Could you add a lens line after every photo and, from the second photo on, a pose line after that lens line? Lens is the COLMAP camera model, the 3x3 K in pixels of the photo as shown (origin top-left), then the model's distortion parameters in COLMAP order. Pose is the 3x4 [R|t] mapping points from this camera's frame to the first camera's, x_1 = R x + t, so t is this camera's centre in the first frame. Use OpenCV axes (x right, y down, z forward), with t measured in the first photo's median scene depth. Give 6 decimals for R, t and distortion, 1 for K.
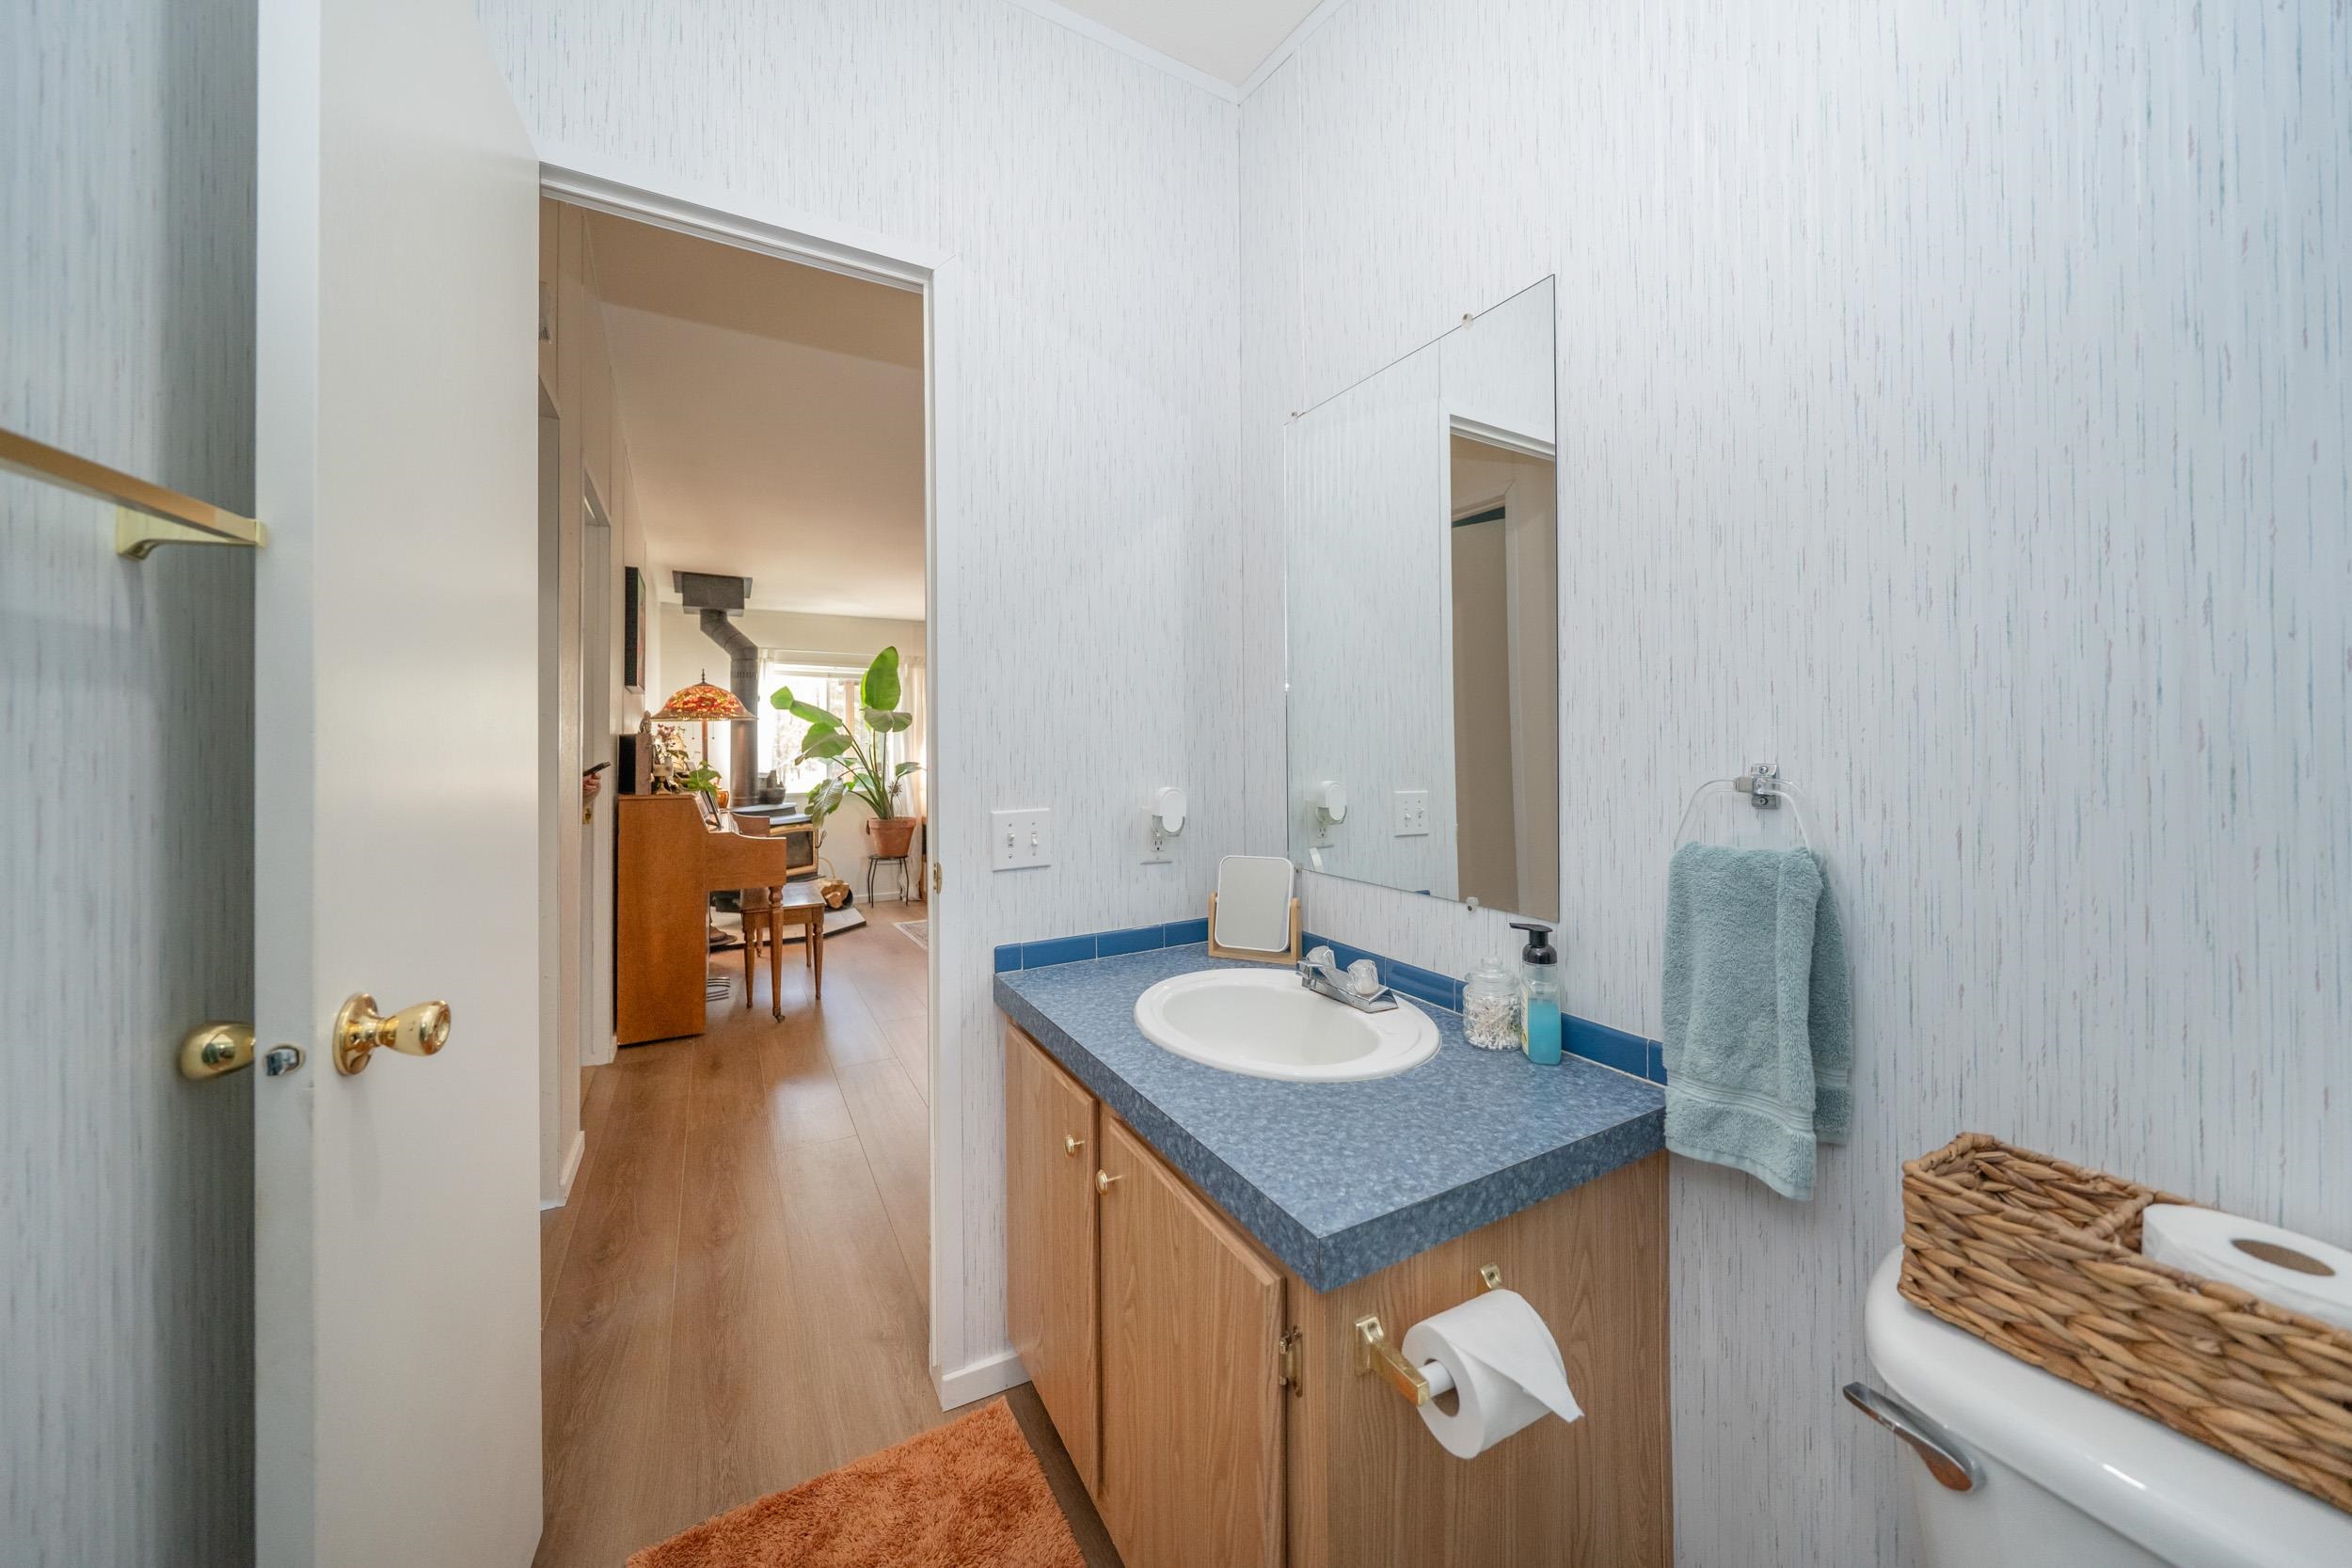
lens RADIAL K [[805.6, 0, 1183.7], [0, 805.6, 744.7], [0, 0, 1]] dist [-0.001180, -0.000034]
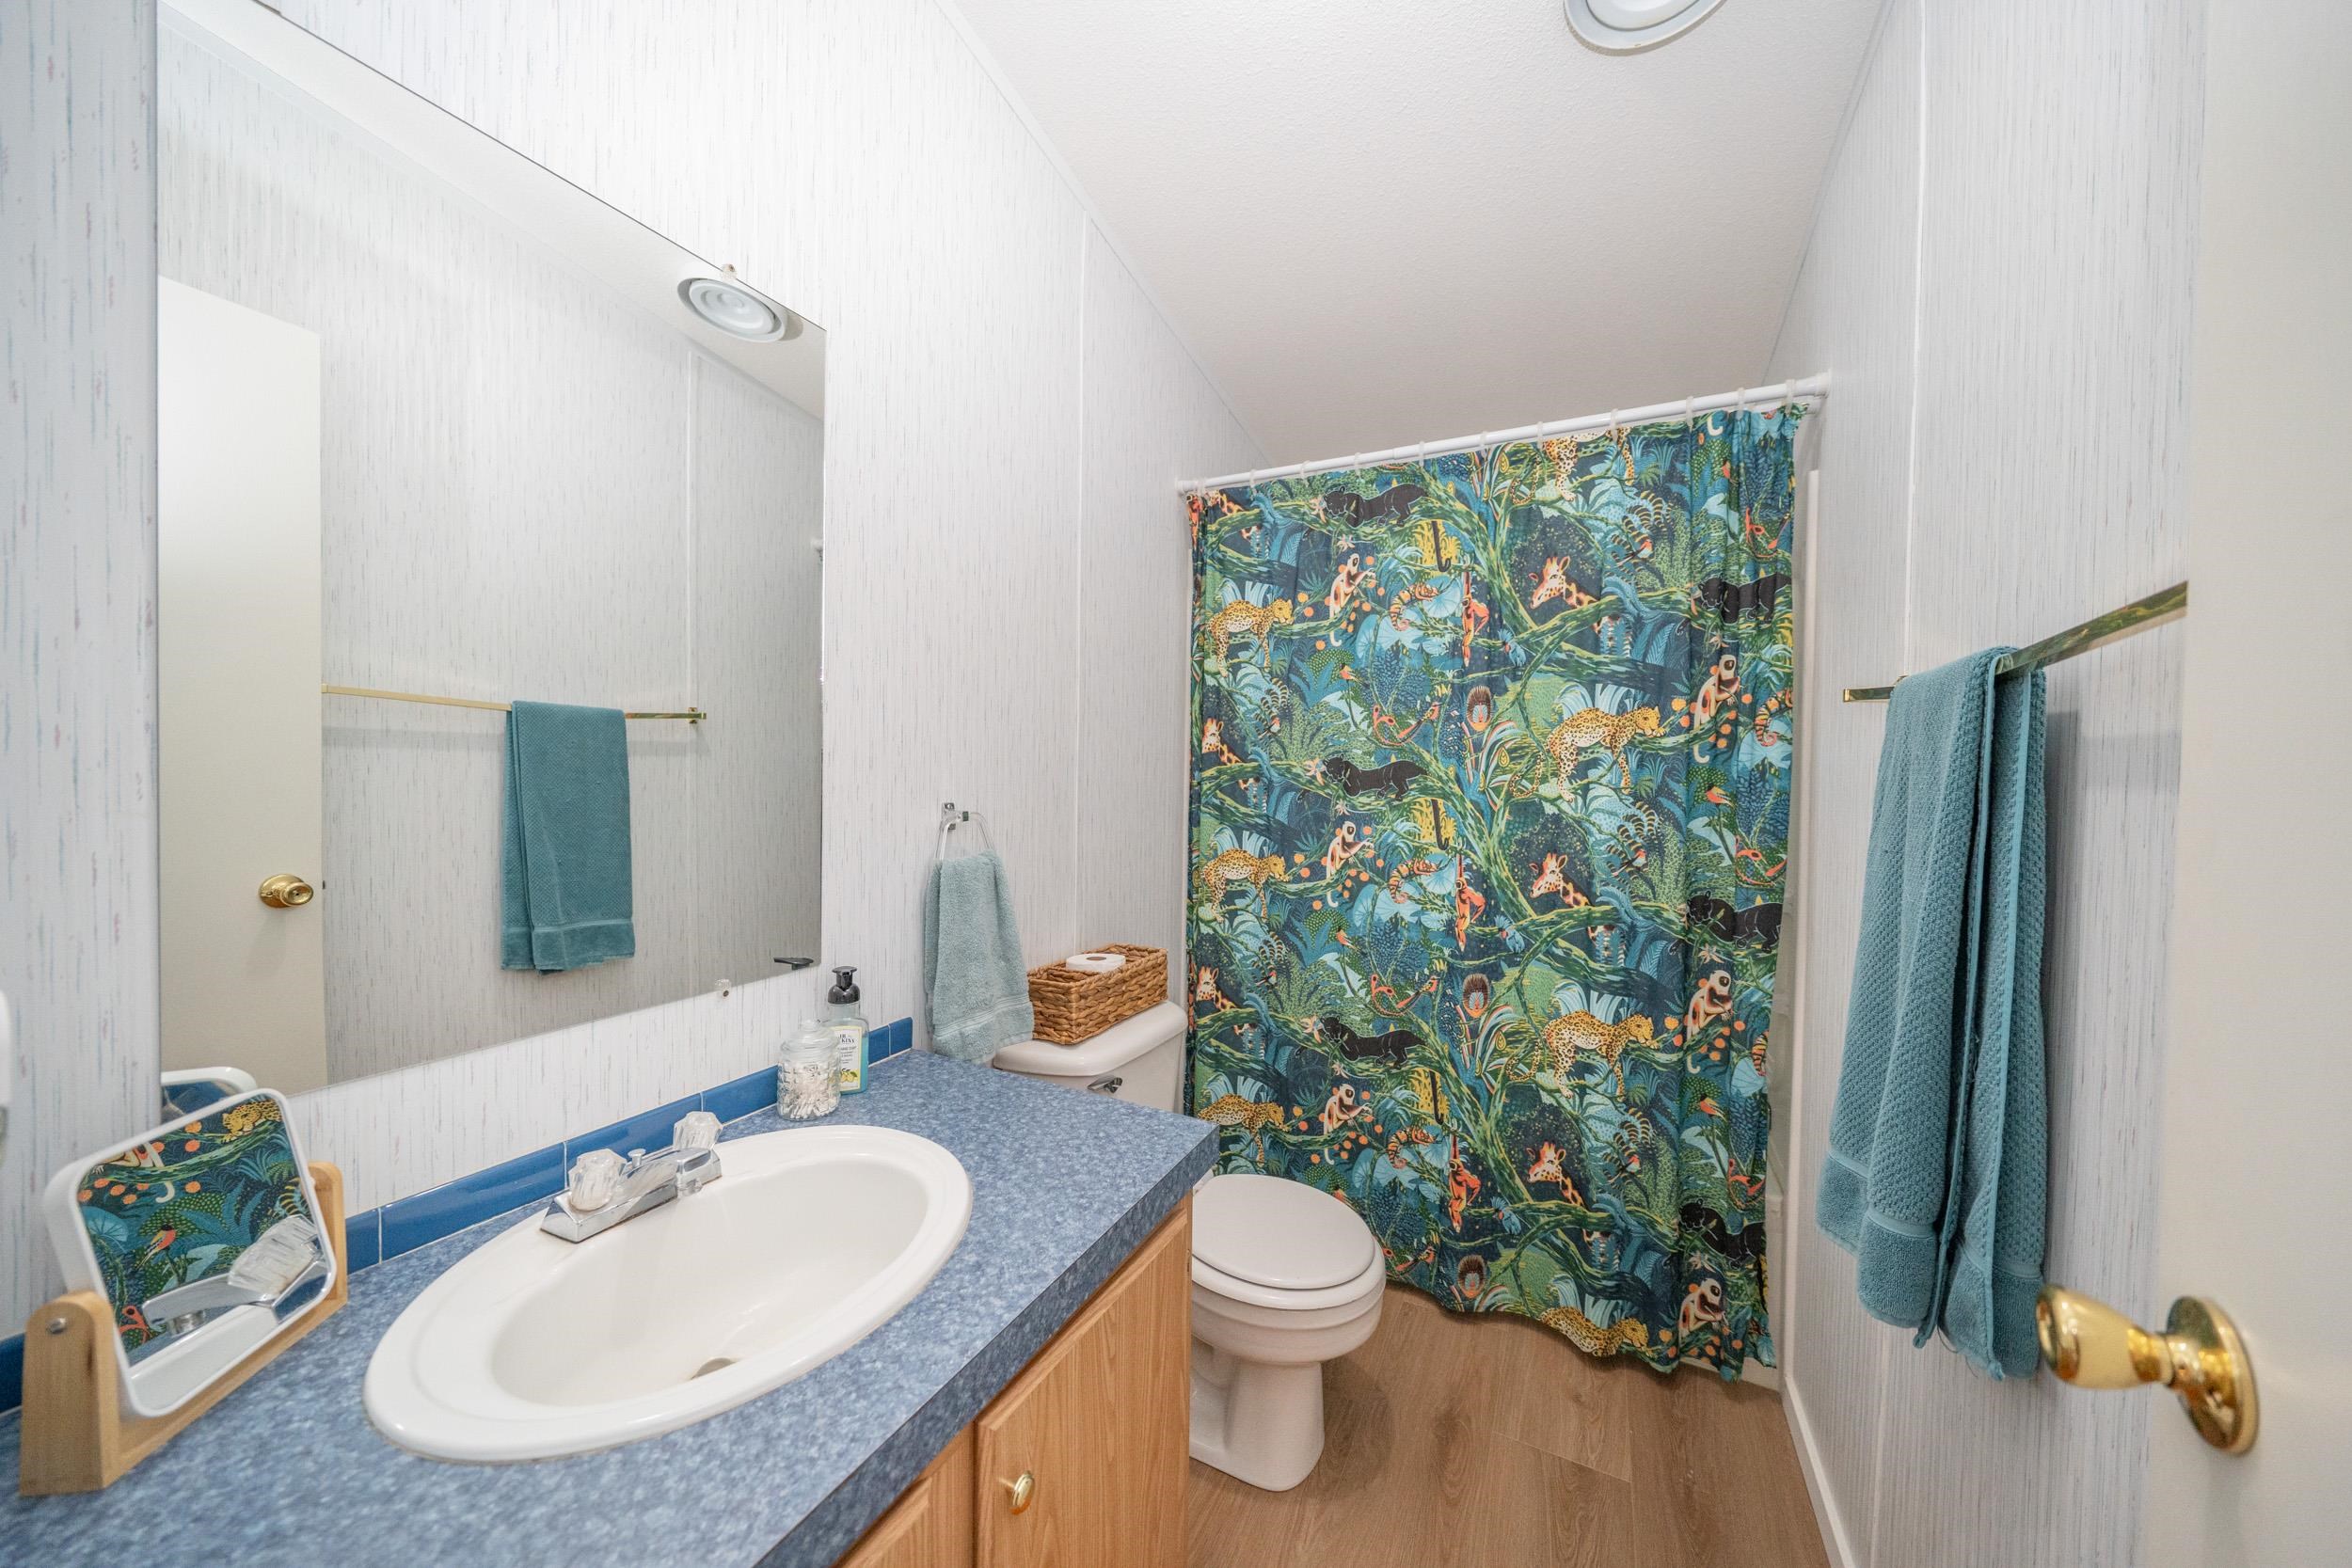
lens RADIAL K [[860.4, 0, 1169.3], [0, 860.4, 779.8], [0, 0, 1]] dist [-0.005245, 0.000015]
pose [[-0.562273, -0.021330, 0.826677, -0.740539], [-0.019547, 0.999731, 0.012500, -0.044325], [-0.826721, -0.009131, -0.562538, 1.317851]]
